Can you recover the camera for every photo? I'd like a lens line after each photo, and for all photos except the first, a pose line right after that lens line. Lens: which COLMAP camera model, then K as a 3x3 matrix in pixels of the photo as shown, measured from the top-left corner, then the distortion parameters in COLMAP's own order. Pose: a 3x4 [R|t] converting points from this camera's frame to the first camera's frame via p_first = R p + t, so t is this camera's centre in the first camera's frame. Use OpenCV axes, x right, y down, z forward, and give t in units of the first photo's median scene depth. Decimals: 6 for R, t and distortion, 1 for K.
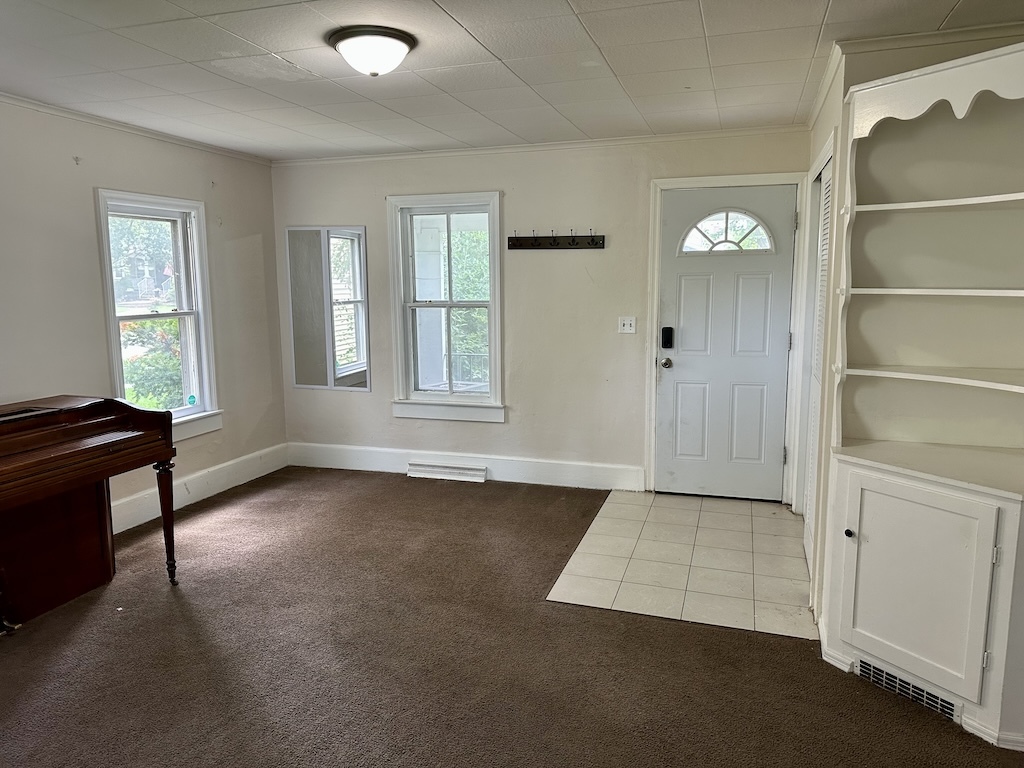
lens RADIAL K [[710.9, 0, 515.6], [0, 710.9, 383.6], [0, 0, 1]] dist [0.014534, 0.000384]
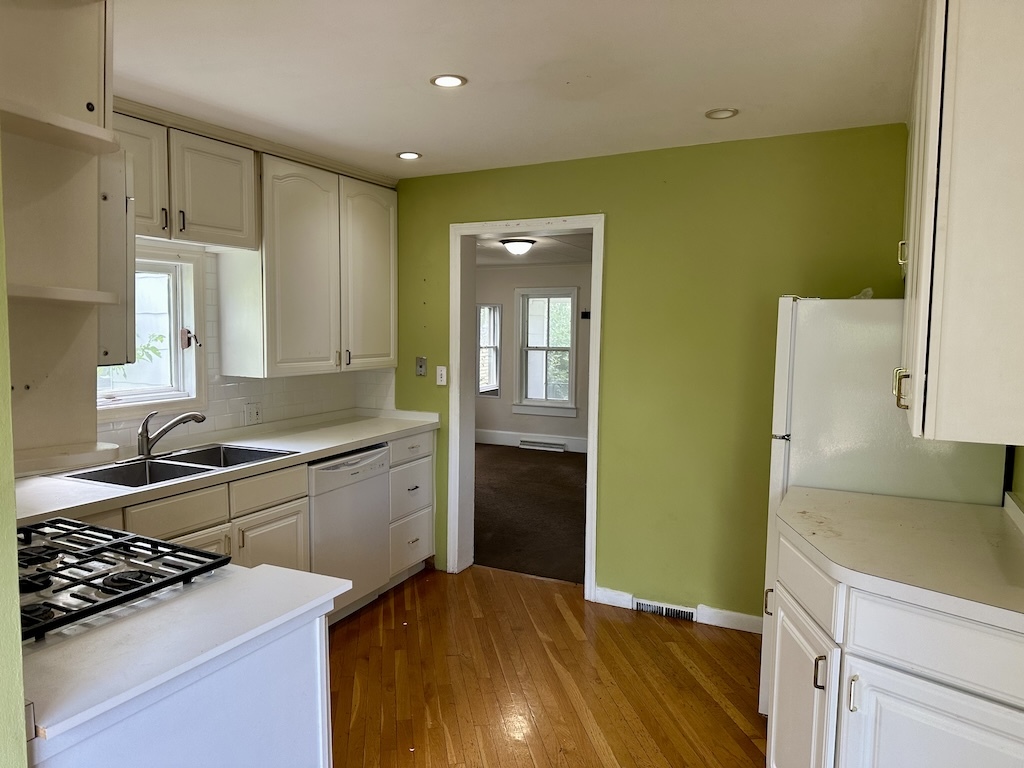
lens RADIAL K [[710.9, 0, 510.0], [0, 710.9, 385.5], [0, 0, 1]] dist [0.014534, 0.000384]
pose [[0.987511, 0.030721, -0.154527, 0.088532], [-0.041522, 0.996877, -0.067167, 0.098351], [0.151981, 0.072745, 0.985703, -0.723469]]
